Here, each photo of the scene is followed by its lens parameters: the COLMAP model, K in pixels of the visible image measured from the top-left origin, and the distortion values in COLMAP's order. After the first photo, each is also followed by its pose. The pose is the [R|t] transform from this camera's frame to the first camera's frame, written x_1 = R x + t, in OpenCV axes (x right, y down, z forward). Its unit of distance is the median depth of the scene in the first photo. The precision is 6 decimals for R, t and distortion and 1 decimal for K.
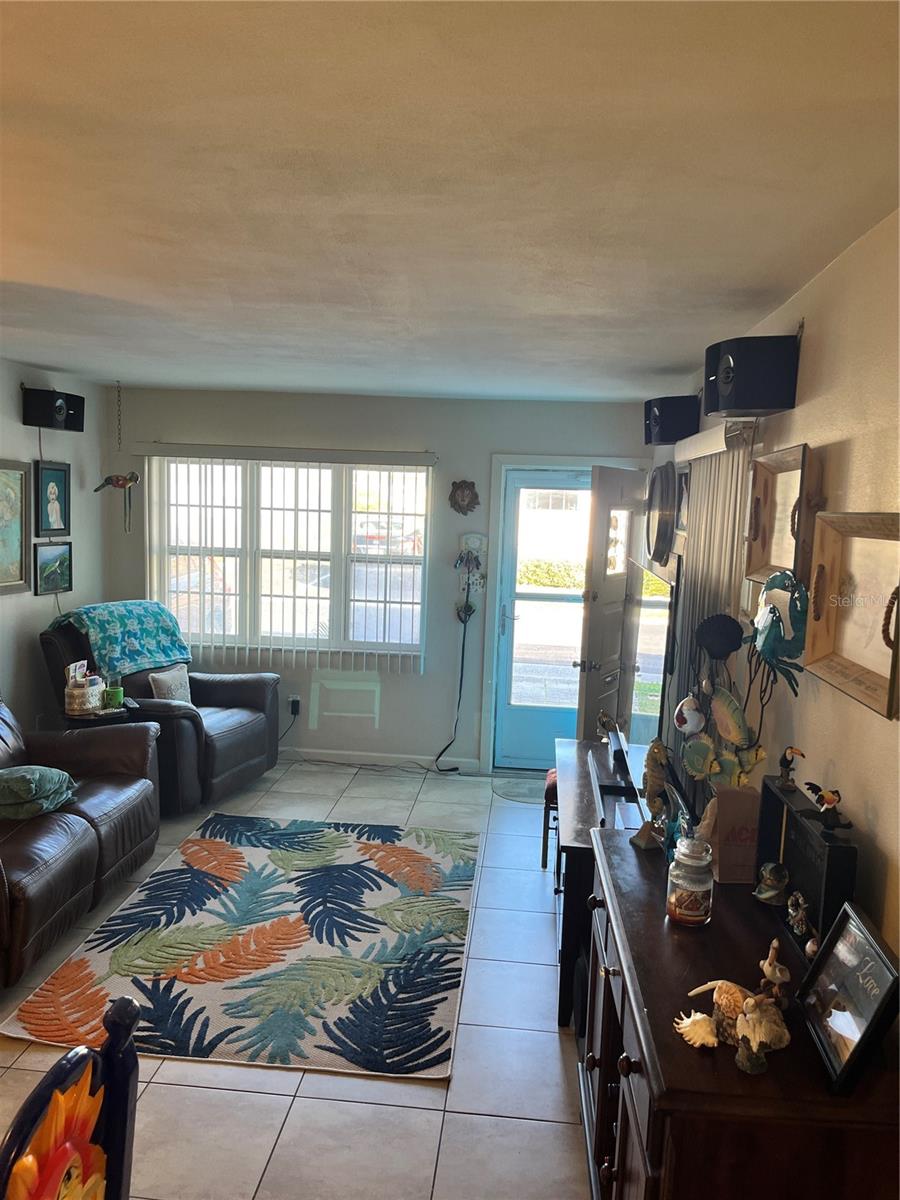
lens RADIAL K [[906.1, 0, 460.3], [0, 906.1, 602.8], [0, 0, 1]] dist [0.062353, -0.087256]
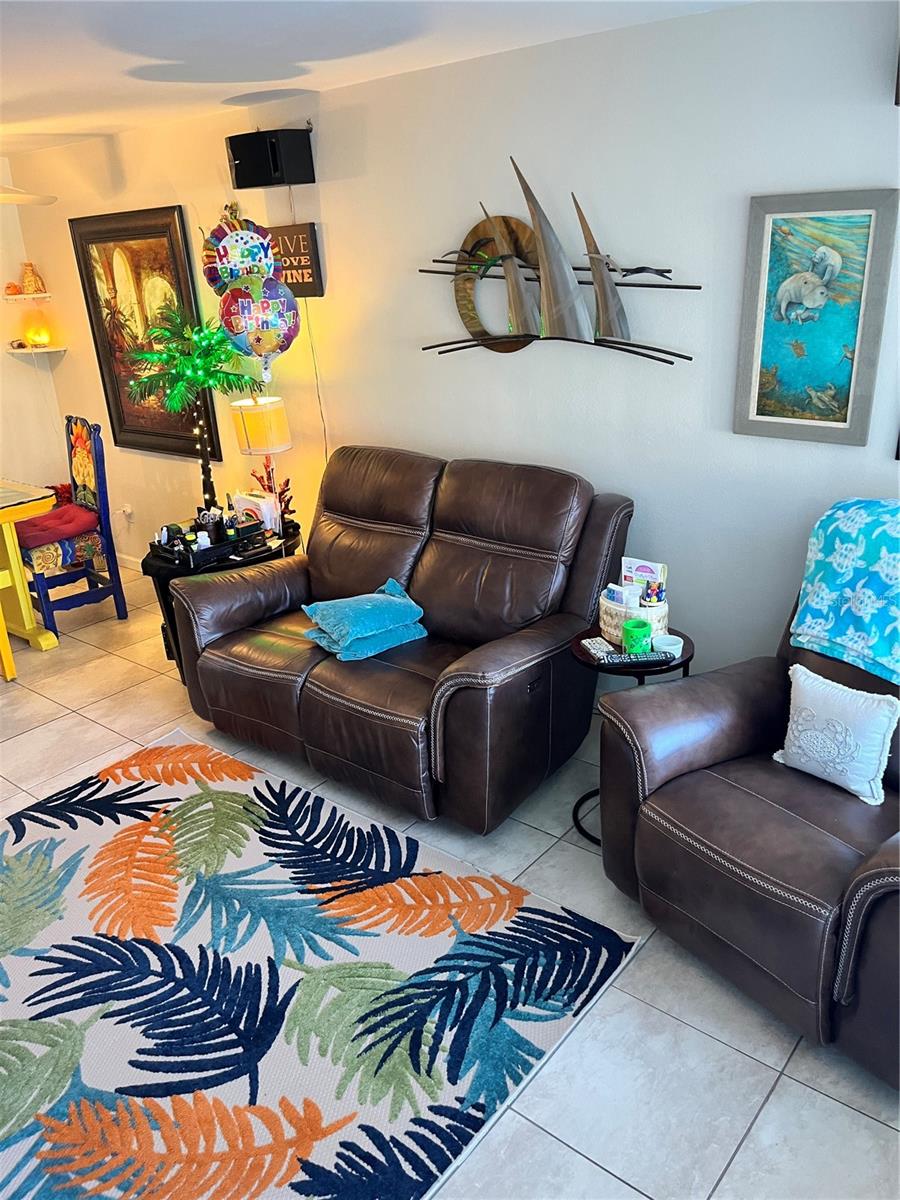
lens RADIAL K [[906.1, 0, 457.2], [0, 906.1, 609.5], [0, 0, 1]] dist [0.062353, -0.087256]
pose [[-0.567276, 0.295784, -0.768577, 0.129877], [-0.063108, 0.914916, 0.398681, -0.145074], [0.821106, 0.274665, -0.500343, 1.275370]]
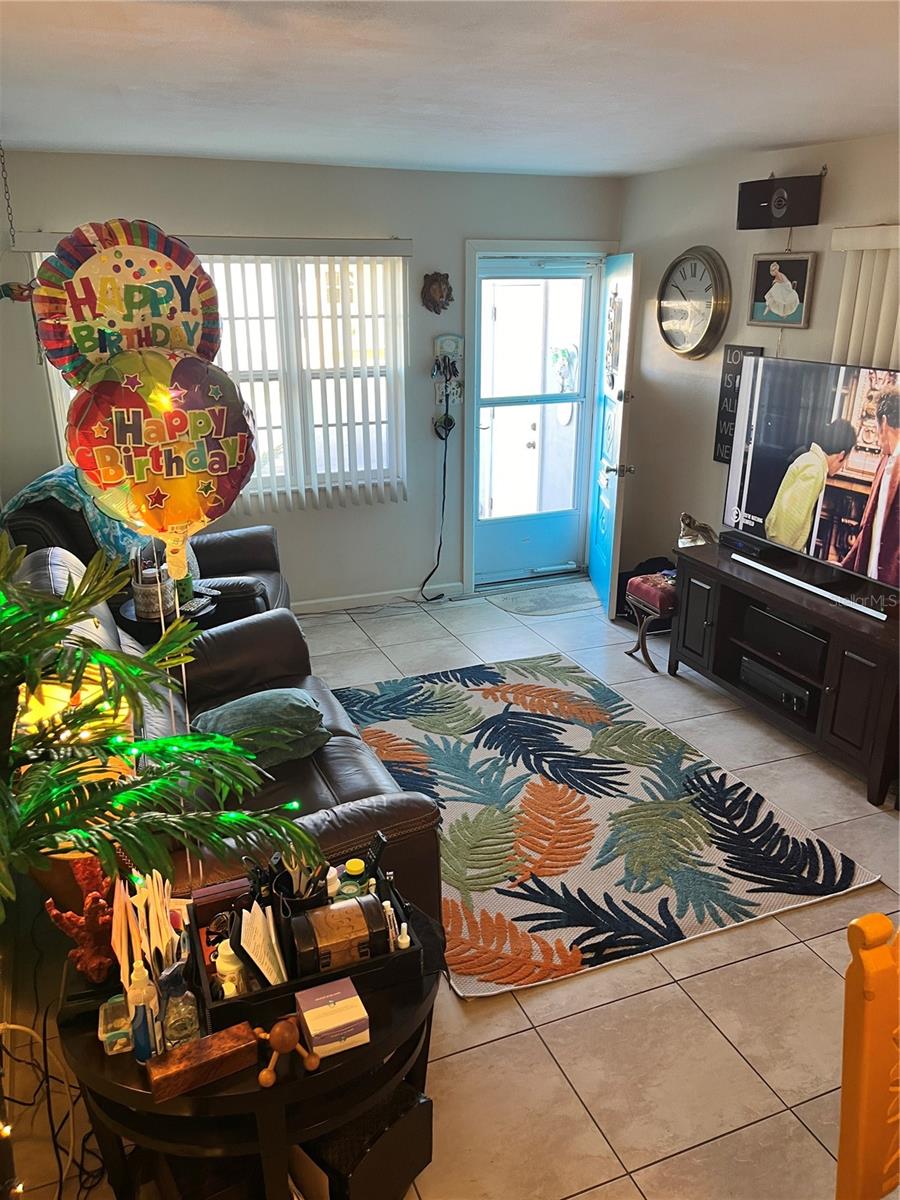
lens RADIAL K [[906.1, 0, 448.9], [0, 906.1, 603.6], [0, 0, 1]] dist [0.062353, -0.087256]
pose [[0.889252, -0.186994, 0.417450, -0.539917], [0.085218, 0.964371, 0.250453, -0.061769], [-0.449410, -0.187141, 0.873504, 0.229171]]
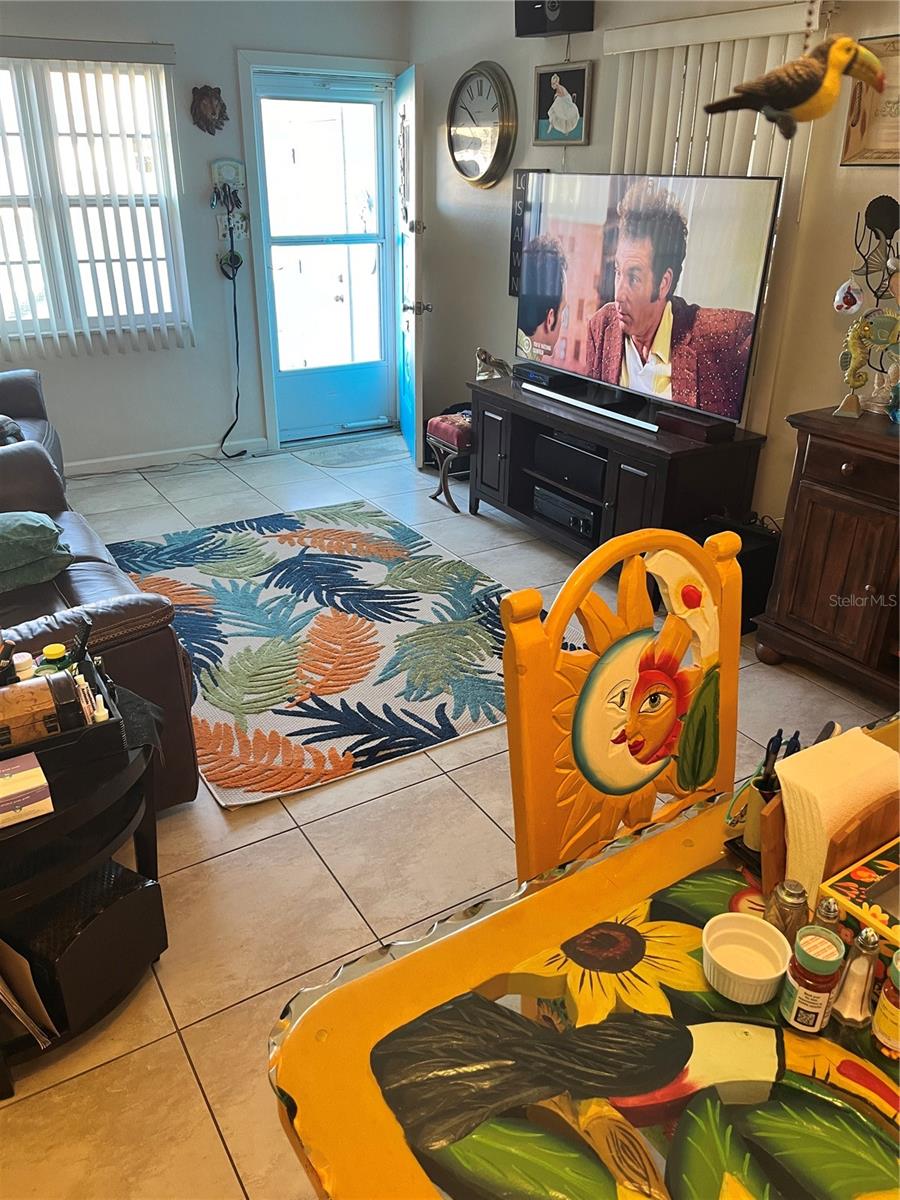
lens RADIAL K [[906.1, 0, 456.7], [0, 906.1, 596.9], [0, 0, 1]] dist [0.062353, -0.087256]
pose [[0.799403, -0.278583, 0.532303, -0.487727], [0.084178, 0.929193, 0.359880, 0.012364], [-0.594869, -0.242881, 0.766251, 0.201774]]
